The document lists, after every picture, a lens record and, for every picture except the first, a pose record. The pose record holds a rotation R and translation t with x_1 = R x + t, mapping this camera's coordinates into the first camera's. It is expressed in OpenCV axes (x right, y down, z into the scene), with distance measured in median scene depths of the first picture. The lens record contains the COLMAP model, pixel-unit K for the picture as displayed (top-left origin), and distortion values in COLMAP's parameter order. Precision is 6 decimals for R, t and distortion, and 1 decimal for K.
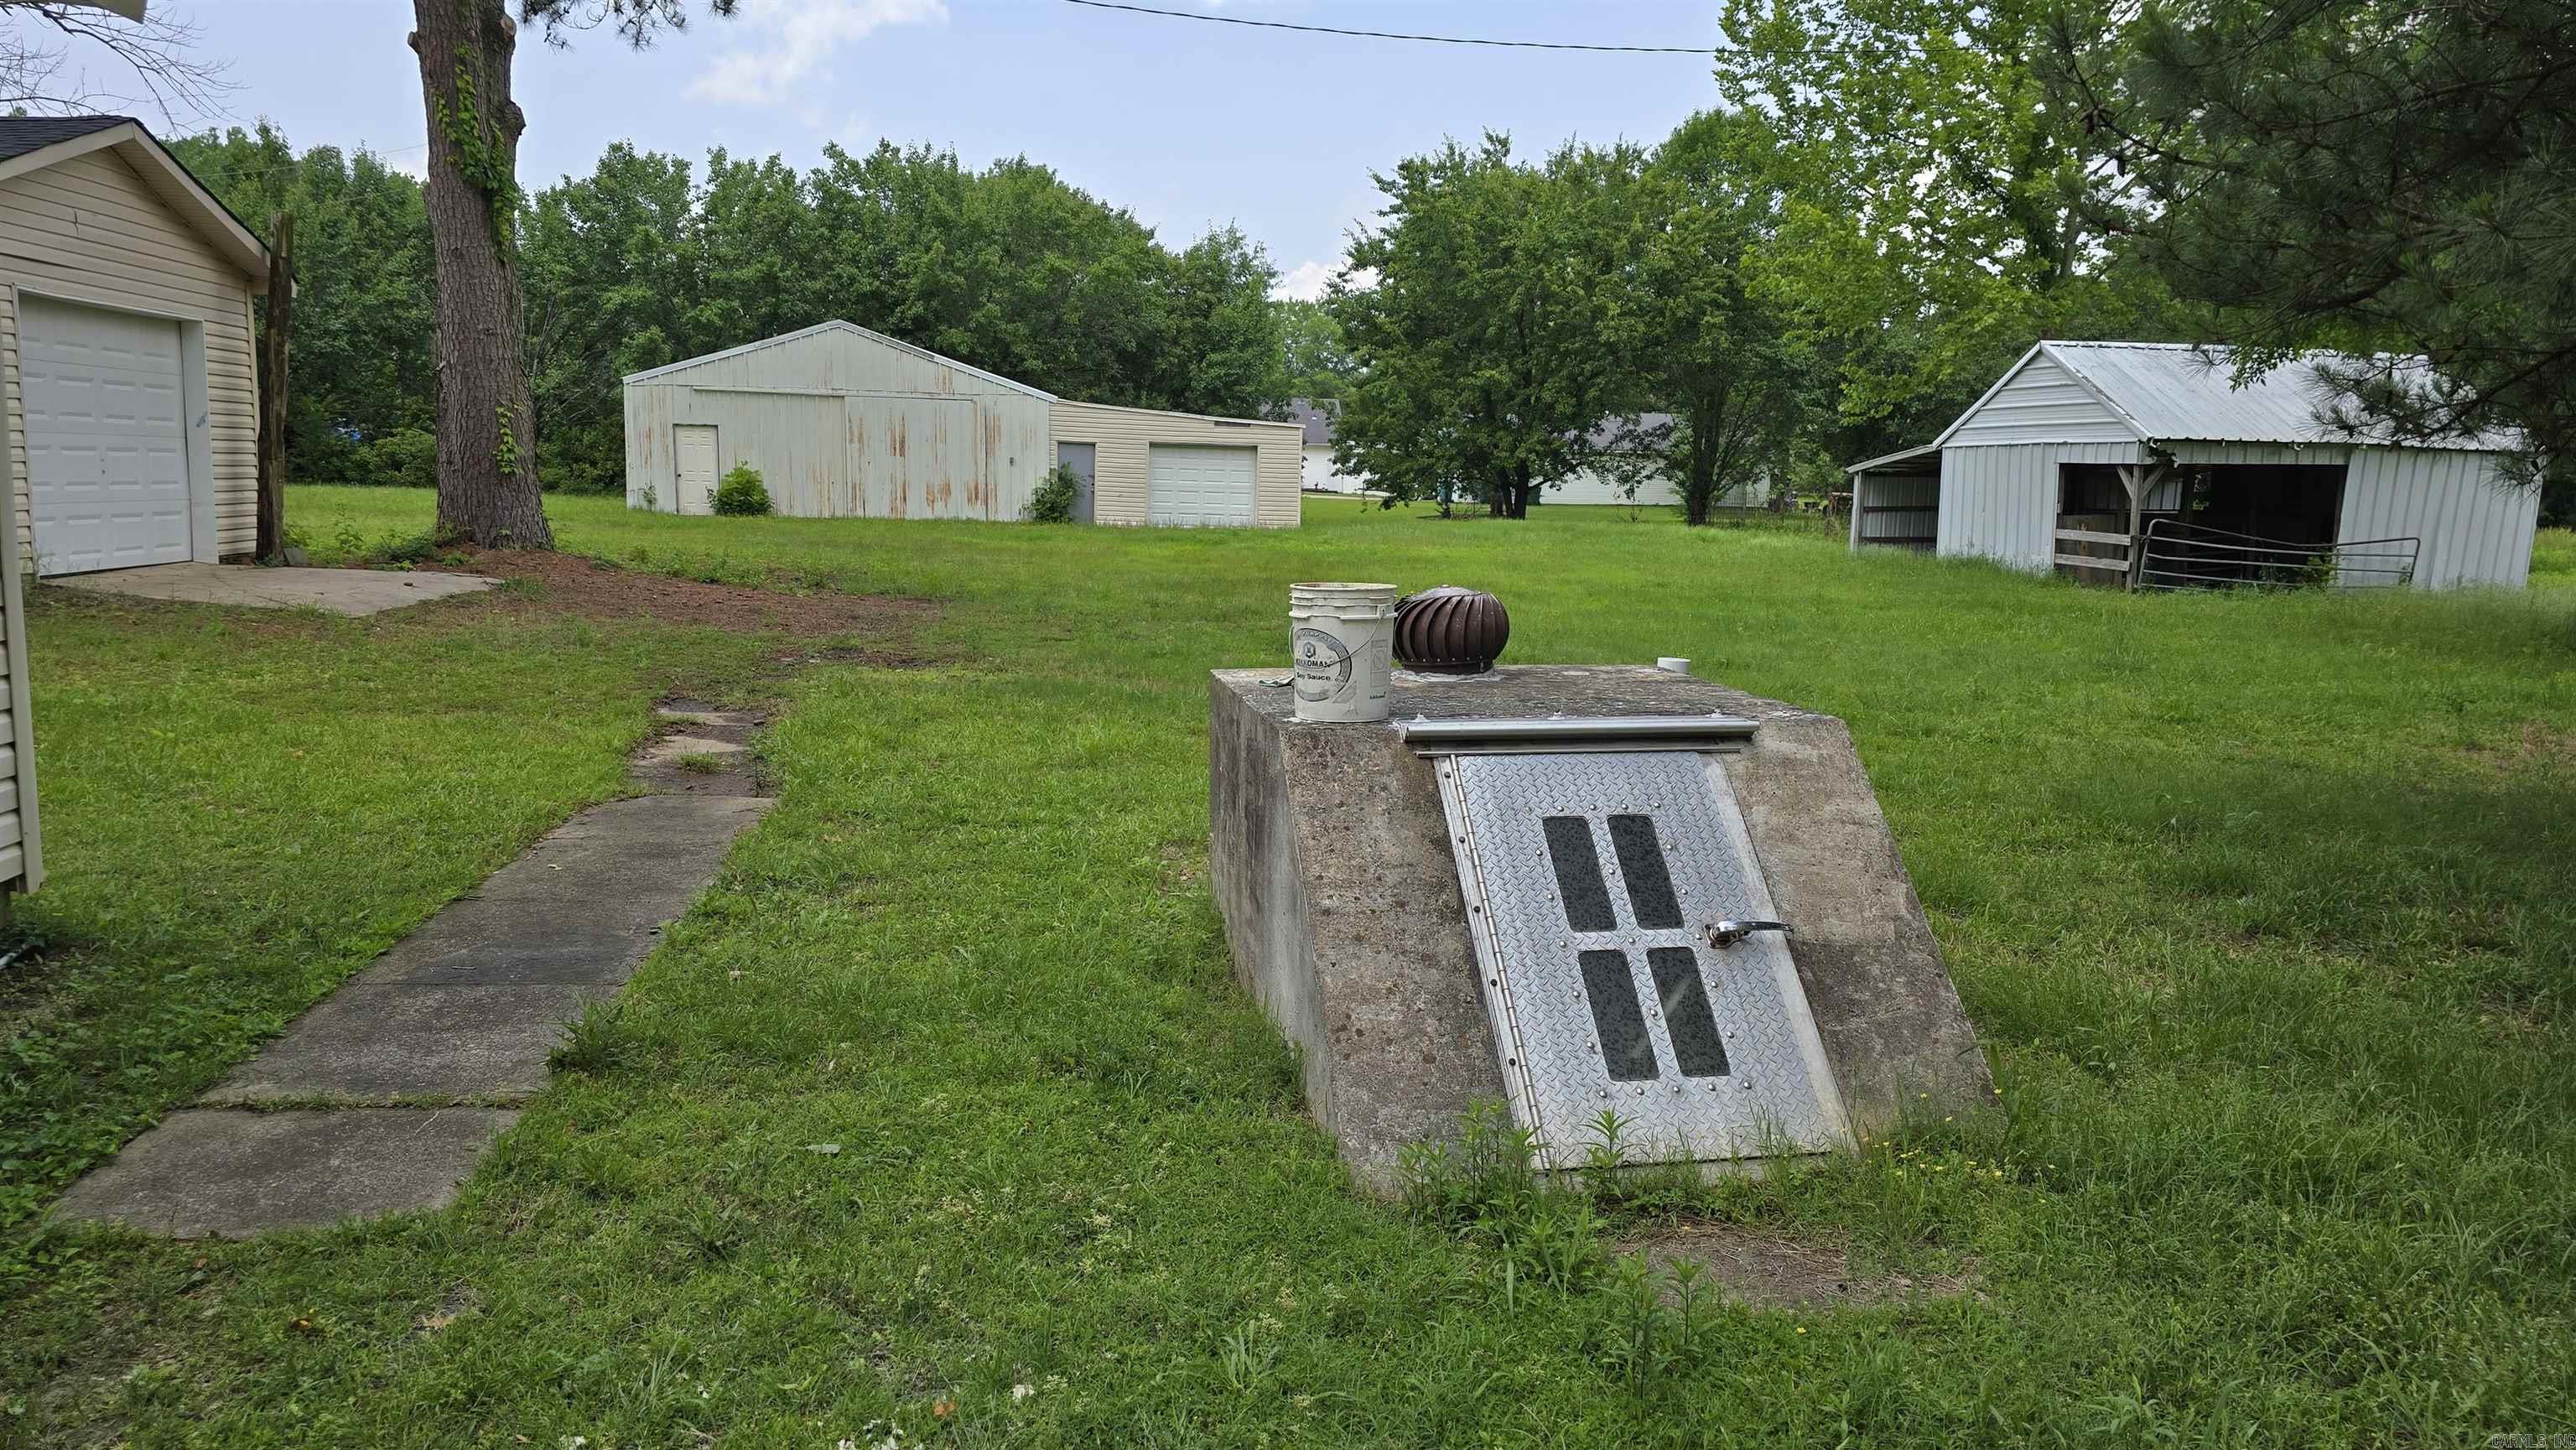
lens RADIAL K [[1728.7, 0, 1309.5], [0, 1728.7, 718.4], [0, 0, 1]] dist [0.077147, -0.091366]
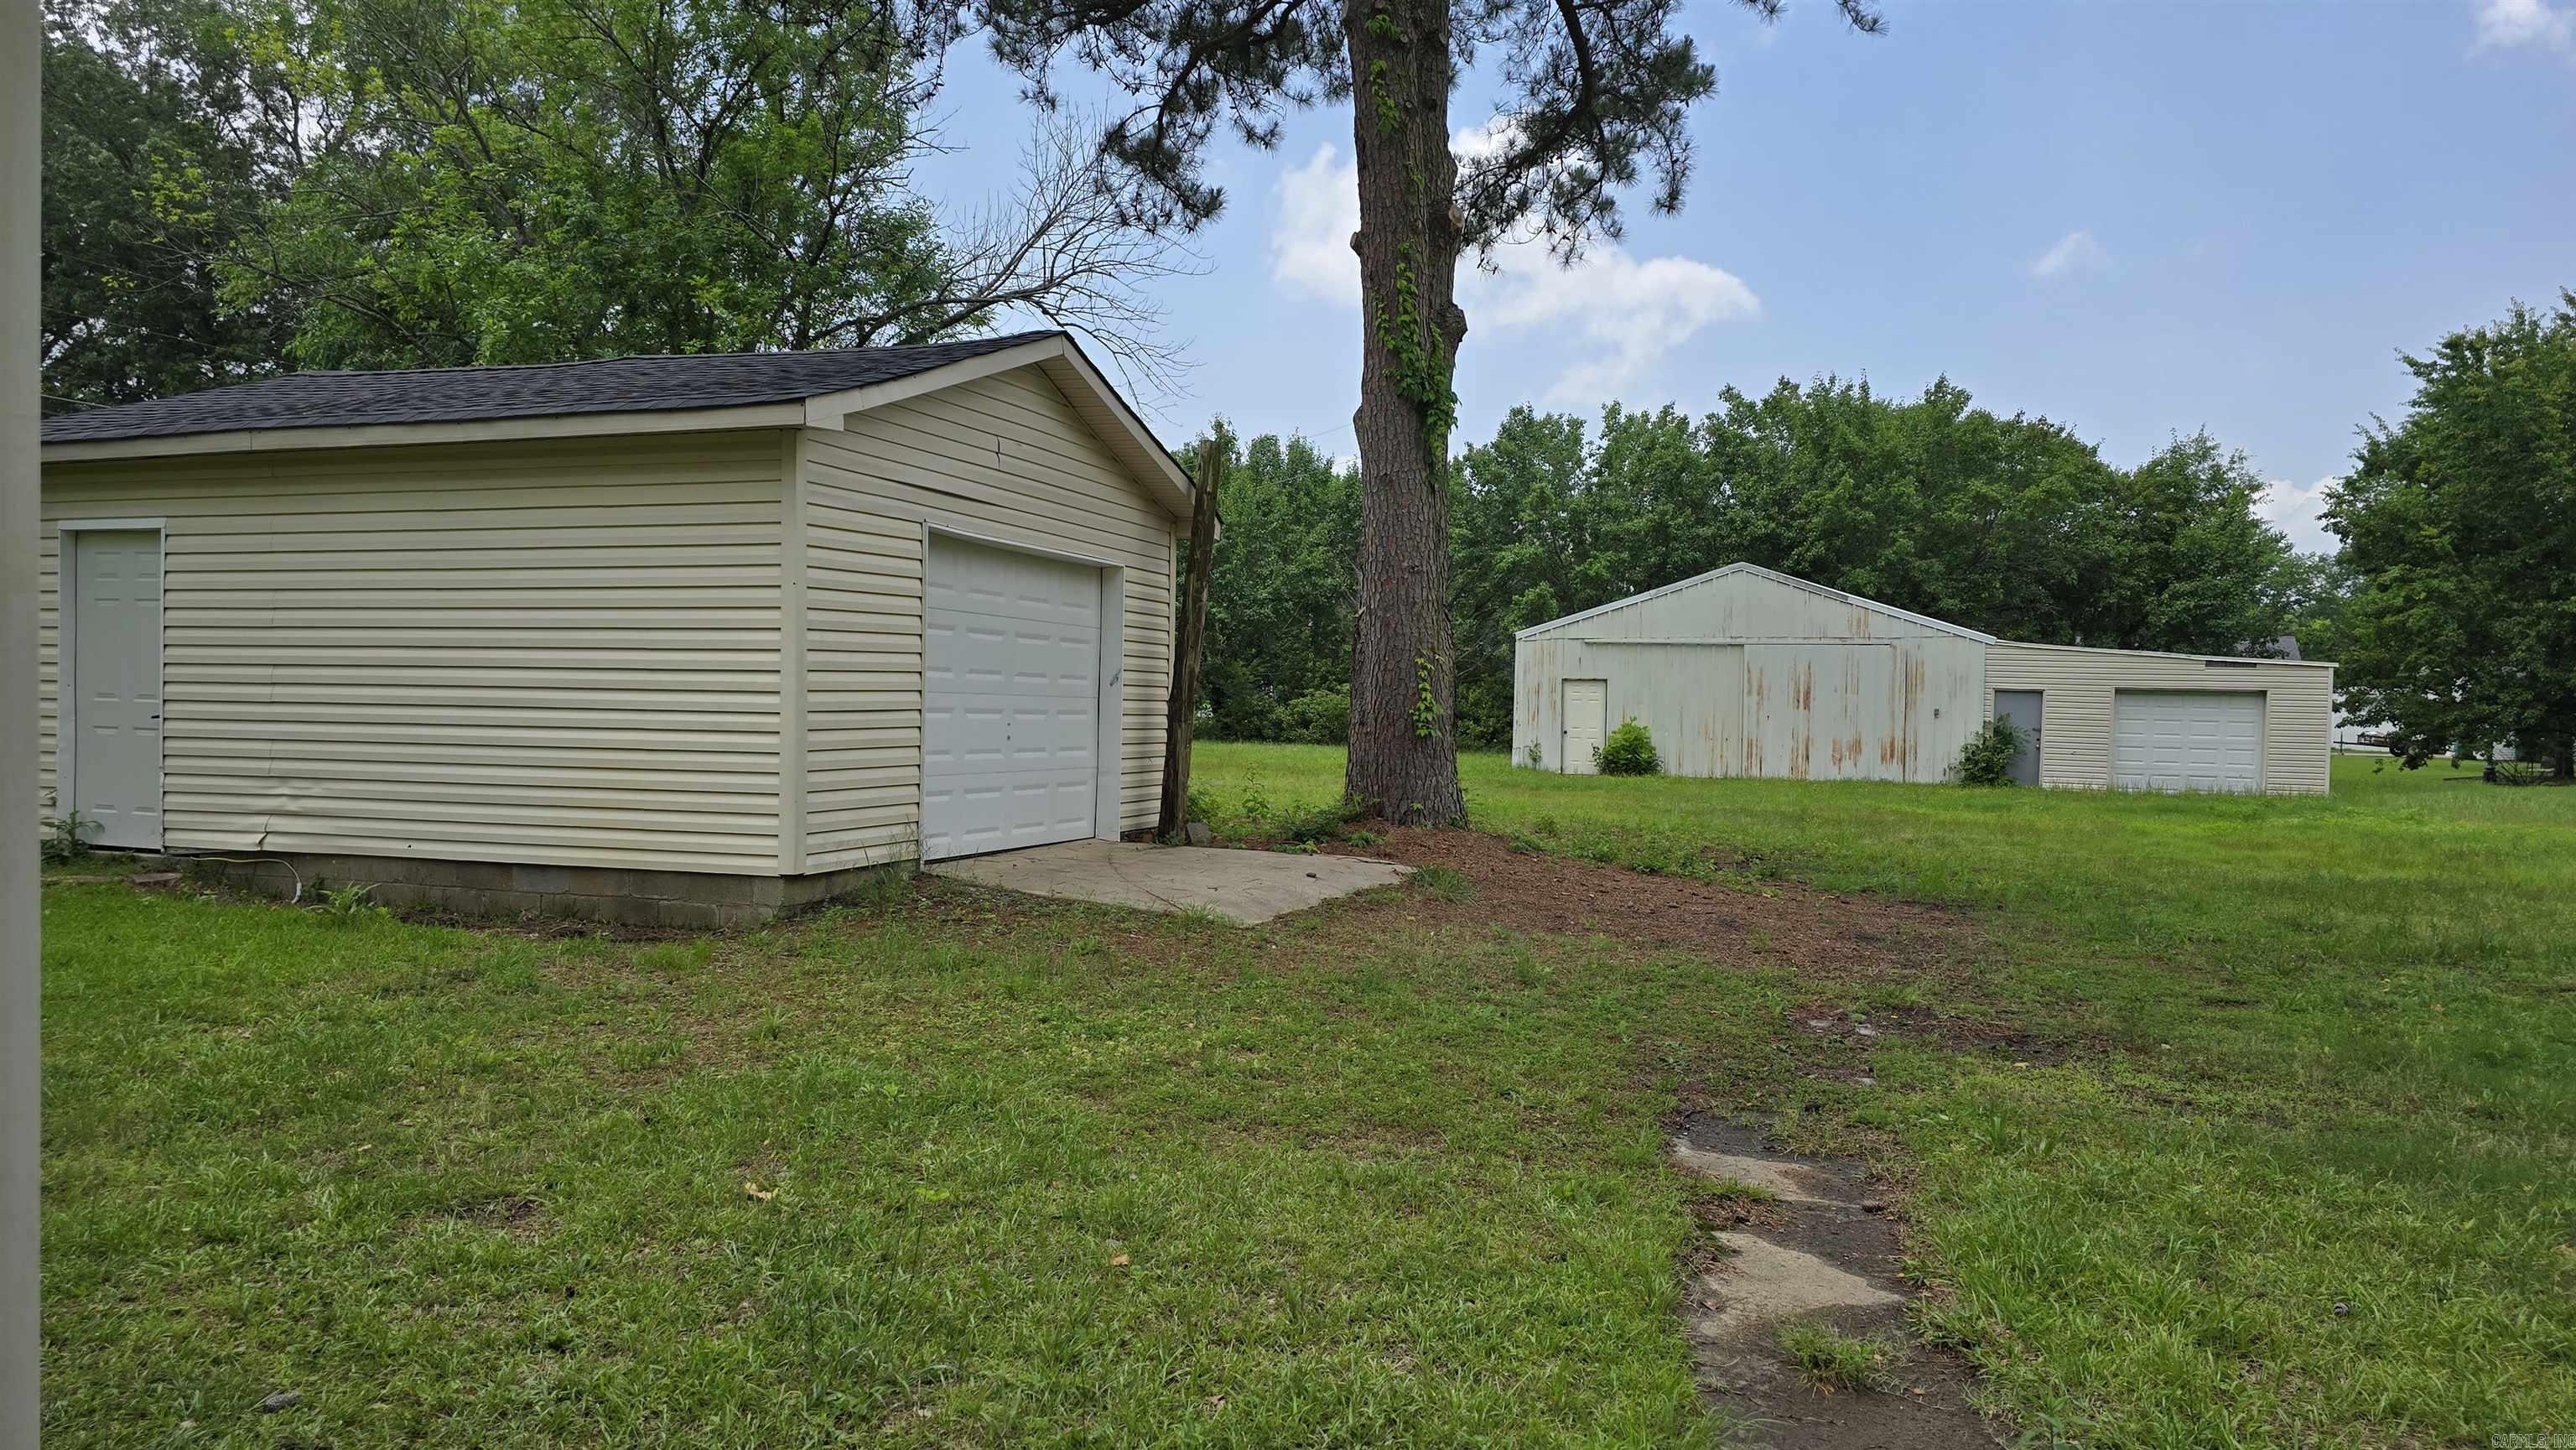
lens RADIAL K [[1728.7, 0, 1309.5], [0, 1728.7, 718.4], [0, 0, 1]] dist [0.077147, -0.091366]
pose [[0.890287, -0.005318, -0.455368, -0.050899], [-0.060257, 0.989764, -0.129366, -0.014866], [0.451395, 0.142612, 0.880854, 0.096602]]
